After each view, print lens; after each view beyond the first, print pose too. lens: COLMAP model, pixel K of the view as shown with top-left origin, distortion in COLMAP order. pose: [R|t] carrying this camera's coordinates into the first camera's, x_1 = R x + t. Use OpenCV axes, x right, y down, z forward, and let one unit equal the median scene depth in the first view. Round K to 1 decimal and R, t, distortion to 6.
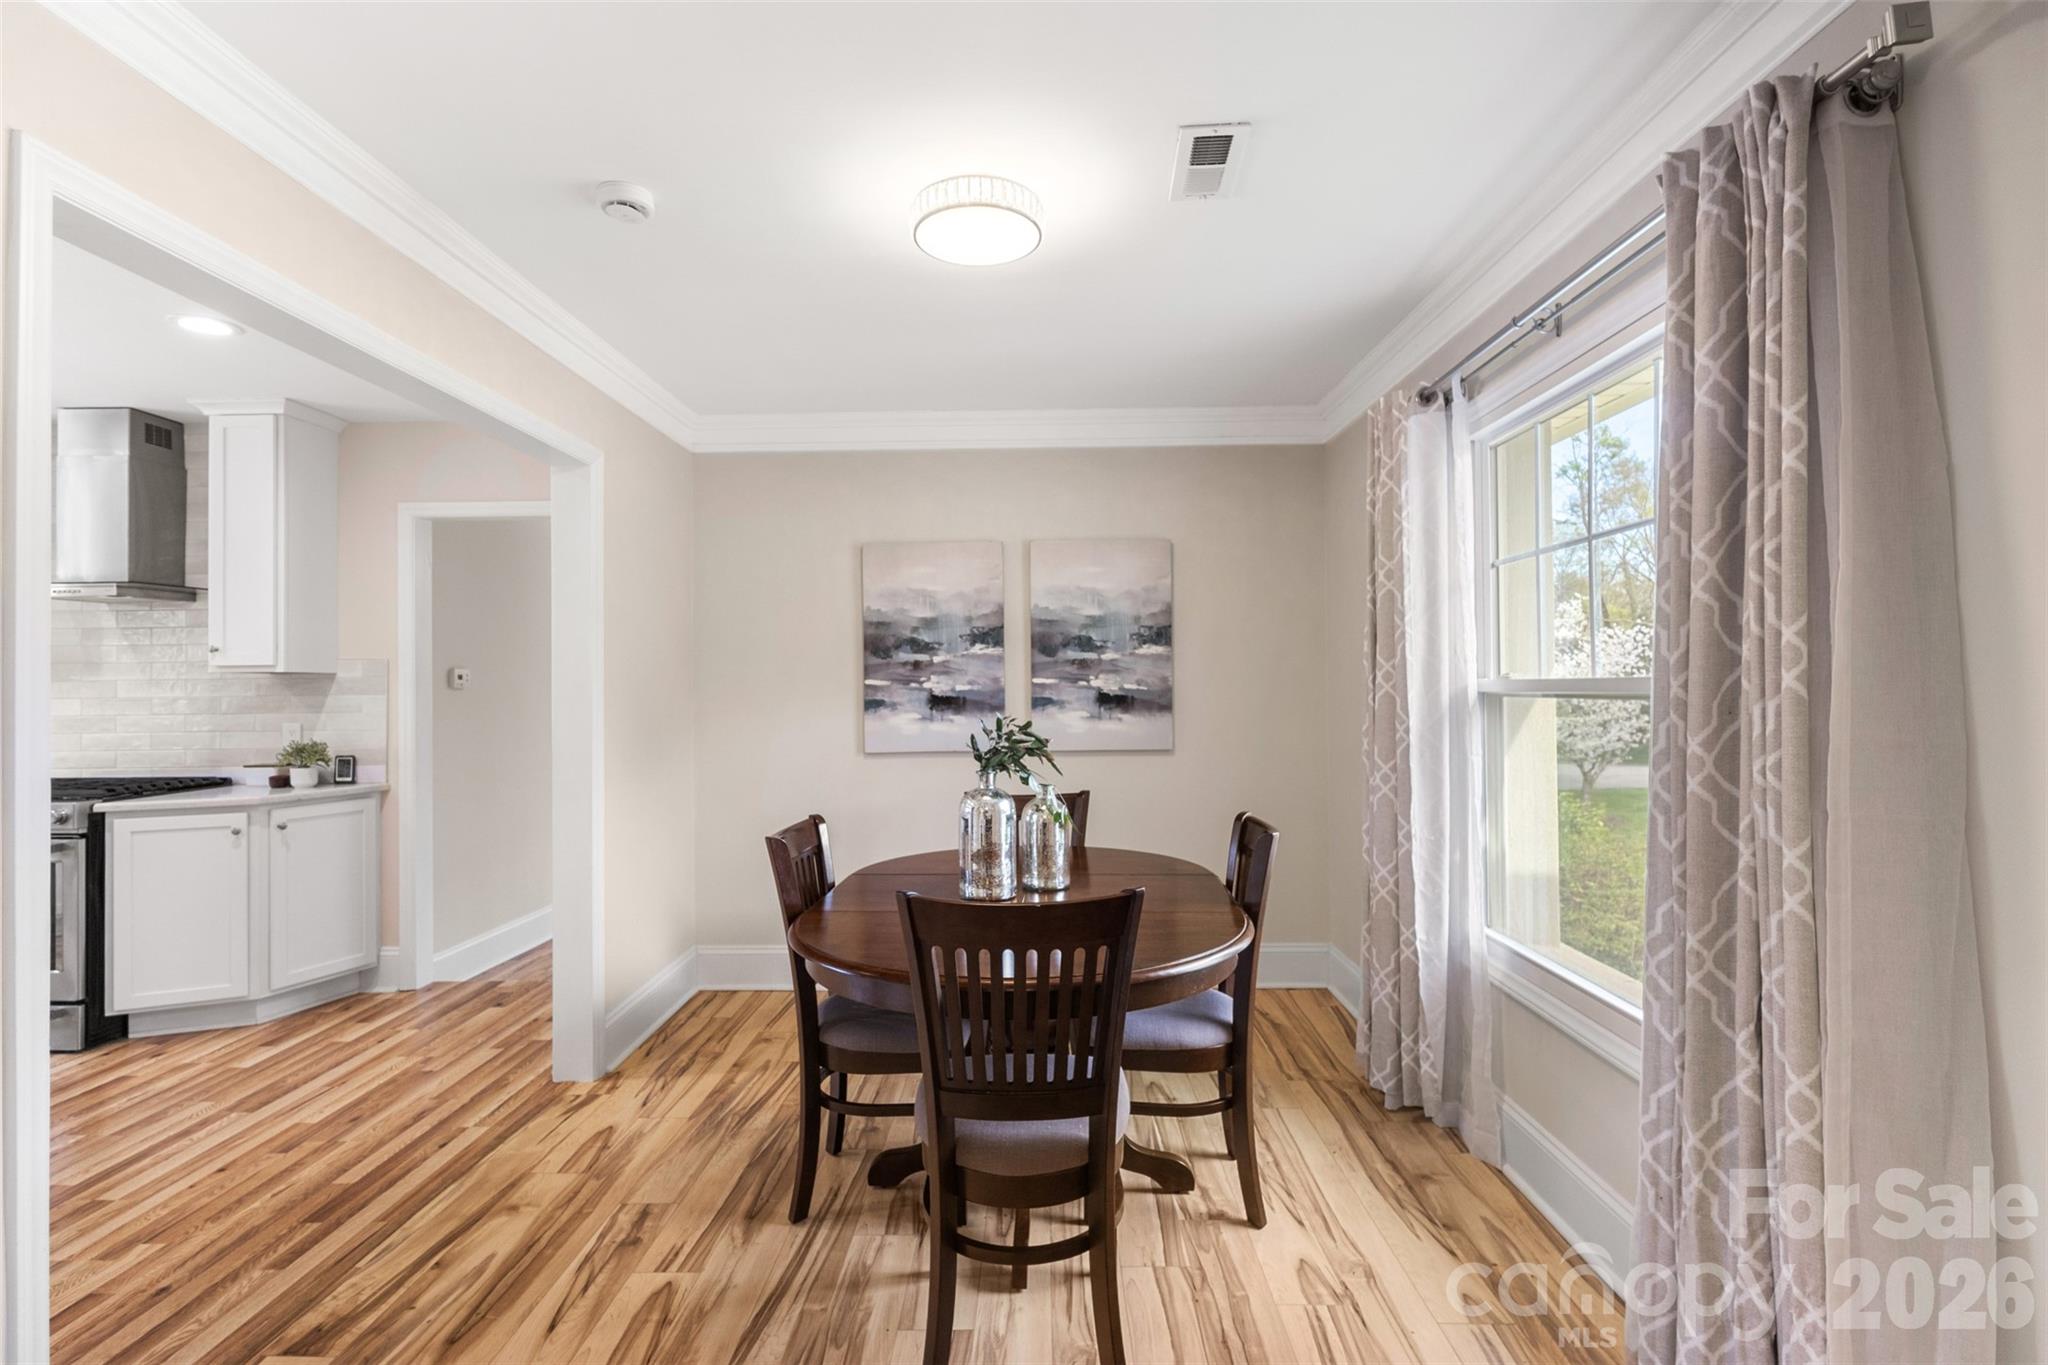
lens RADIAL K [[962.7, 0, 1023.1], [0, 962.7, 681.8], [0, 0, 1]] dist [-0.001293, -0.000143]
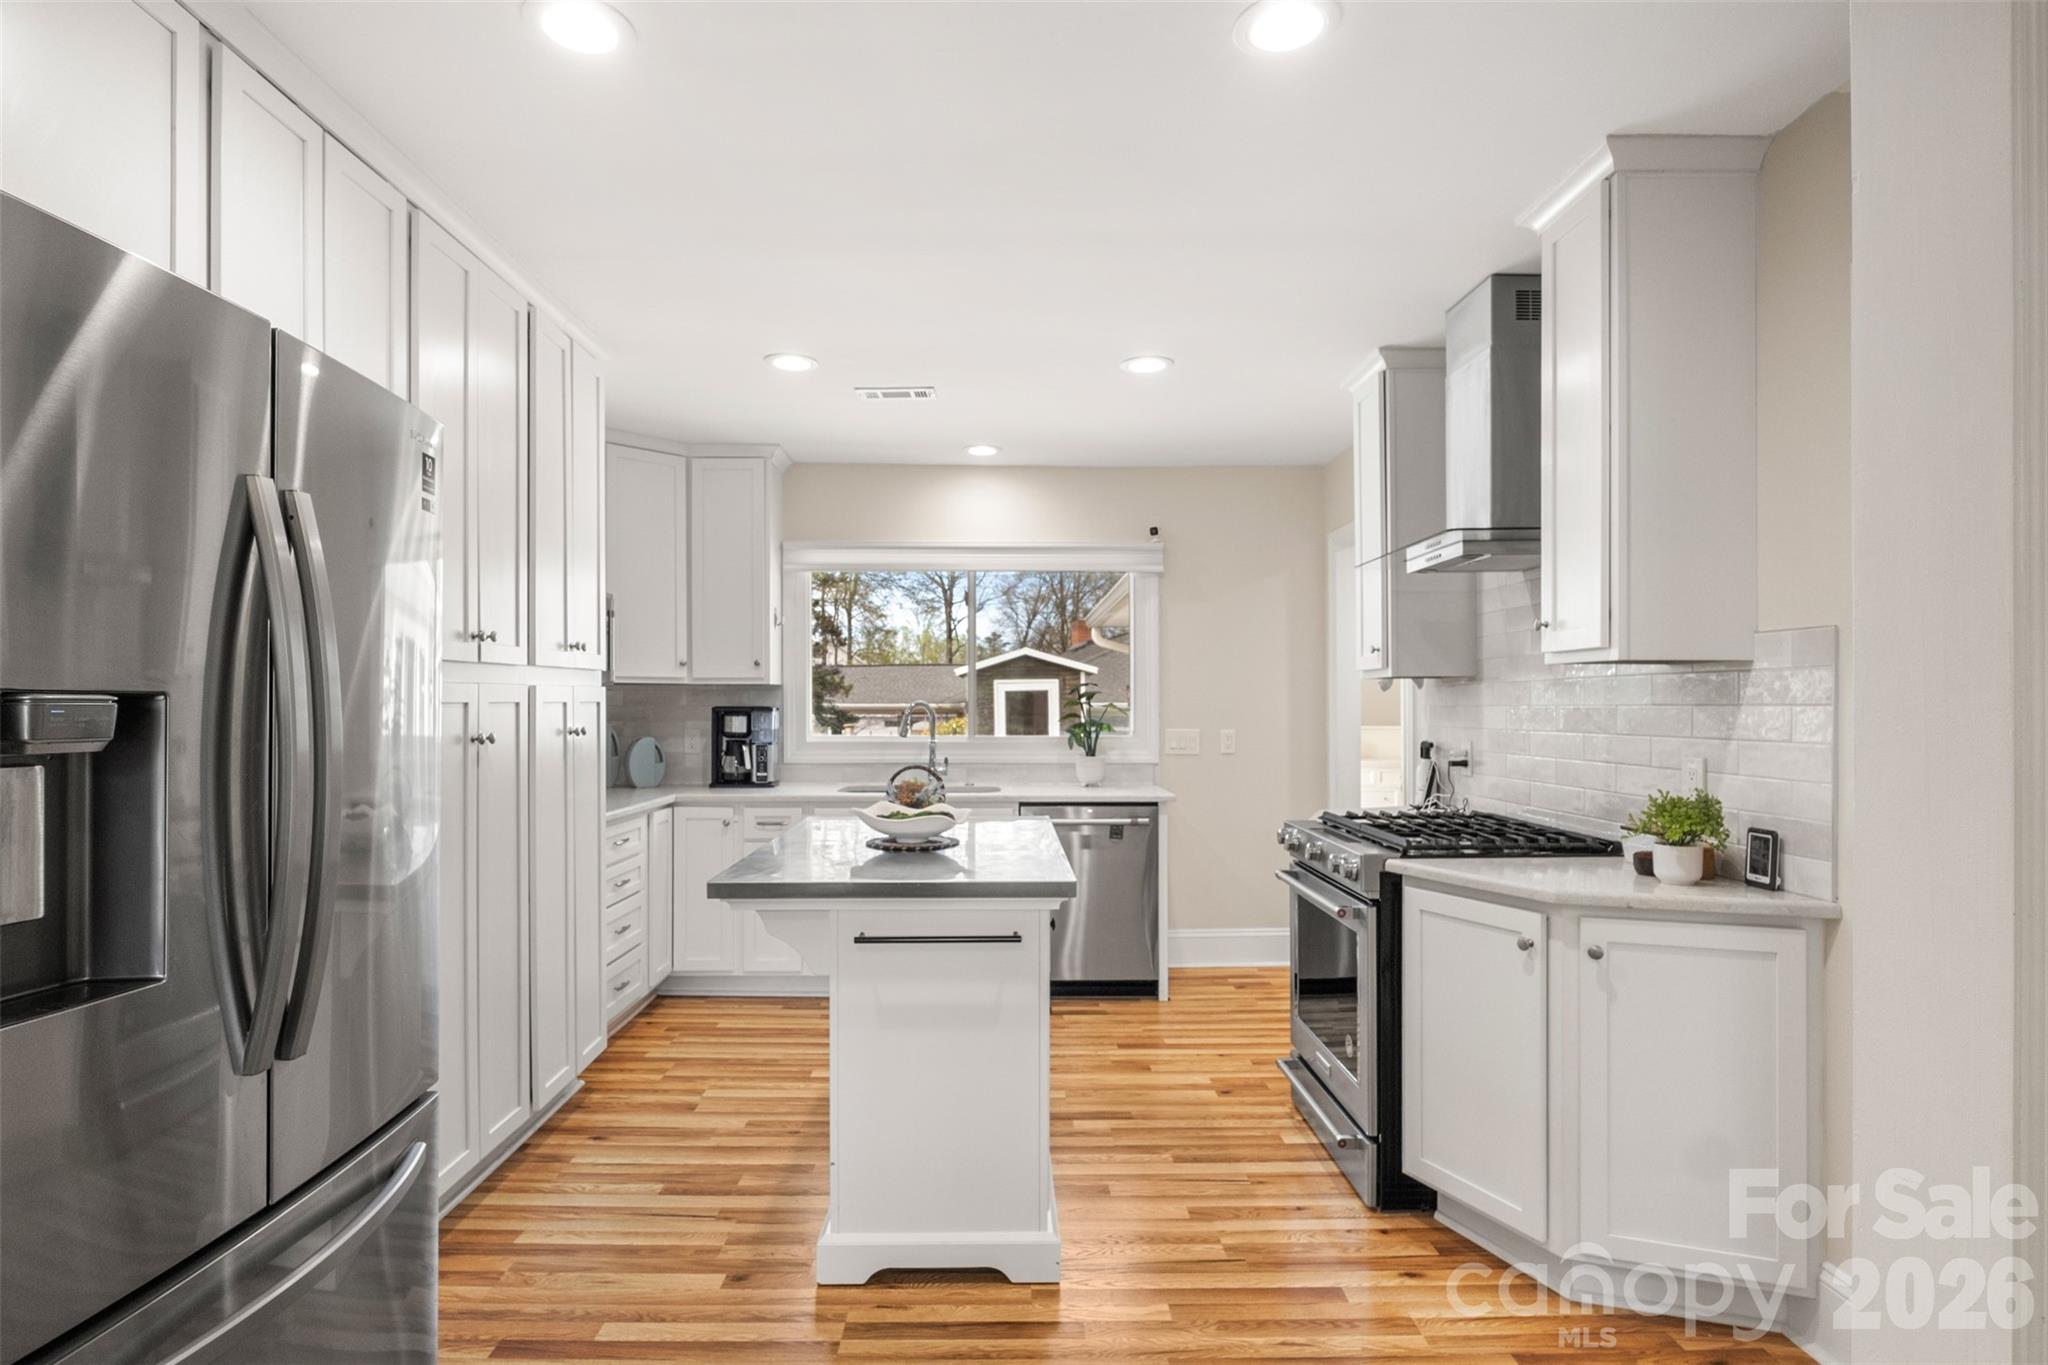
lens RADIAL K [[1073.9, 0, 1020.8], [0, 1073.9, 695.1], [0, 0, 1]] dist [-0.002312, -0.000179]
pose [[0.034208, -0.000799, -0.999414, -0.180355], [0.002756, 0.999996, -0.000705, 0.007952], [0.999411, -0.002730, 0.034211, 0.622555]]
